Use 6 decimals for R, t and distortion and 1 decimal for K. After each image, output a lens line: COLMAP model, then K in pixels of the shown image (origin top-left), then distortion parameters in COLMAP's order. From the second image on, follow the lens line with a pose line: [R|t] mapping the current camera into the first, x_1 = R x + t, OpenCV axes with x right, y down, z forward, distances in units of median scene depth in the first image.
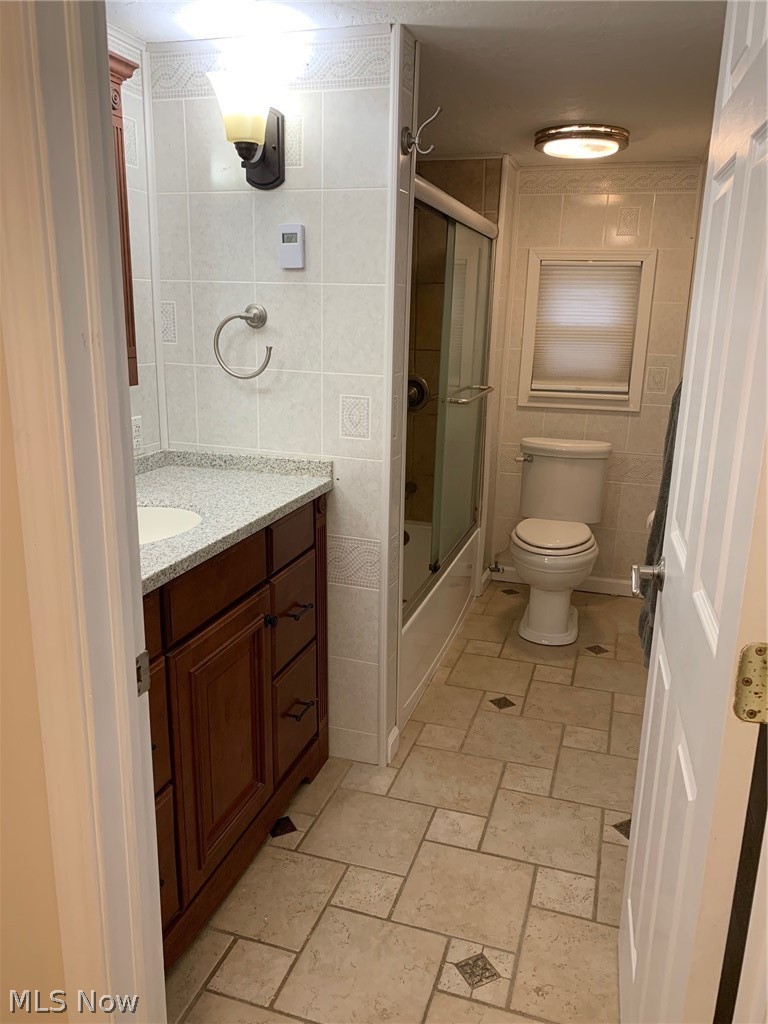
lens RADIAL K [[789.2, 0, 387.4], [0, 789.2, 513.1], [0, 0, 1]] dist [0.056628, -0.063164]
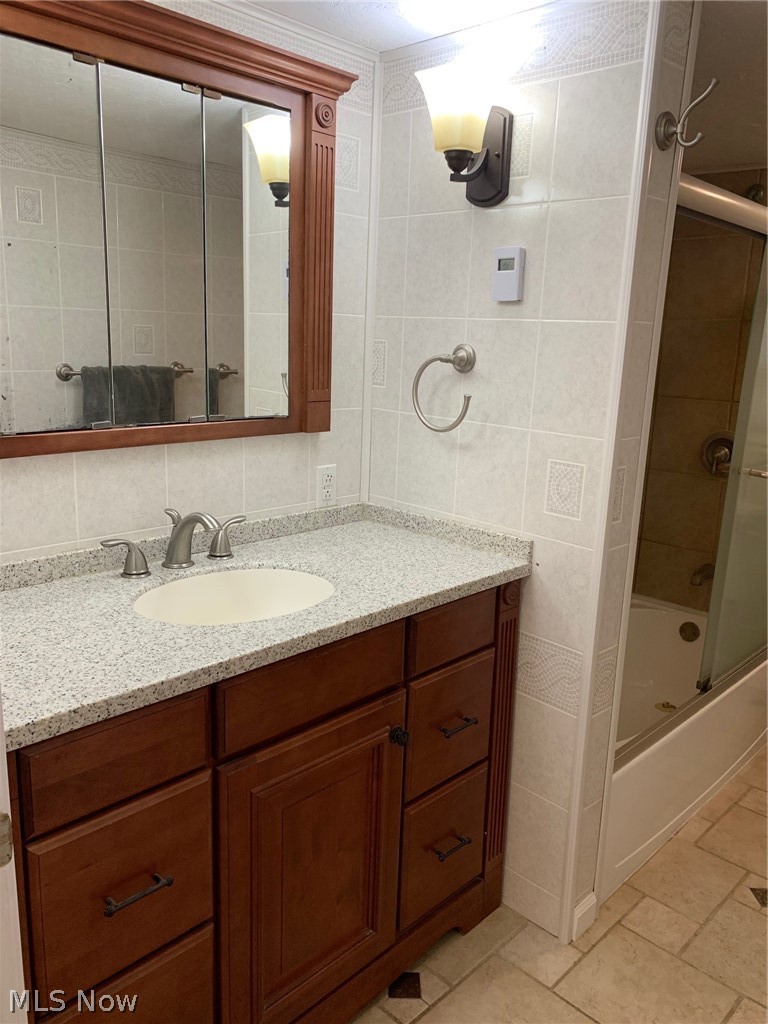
lens RADIAL K [[789.2, 0, 387.5], [0, 789.2, 512.2], [0, 0, 1]] dist [0.056628, -0.063164]
pose [[0.892070, 0.113756, -0.437344, 0.150901], [-0.131824, 0.991211, -0.011068, -0.069916], [0.432241, 0.067526, 0.899226, 0.233806]]
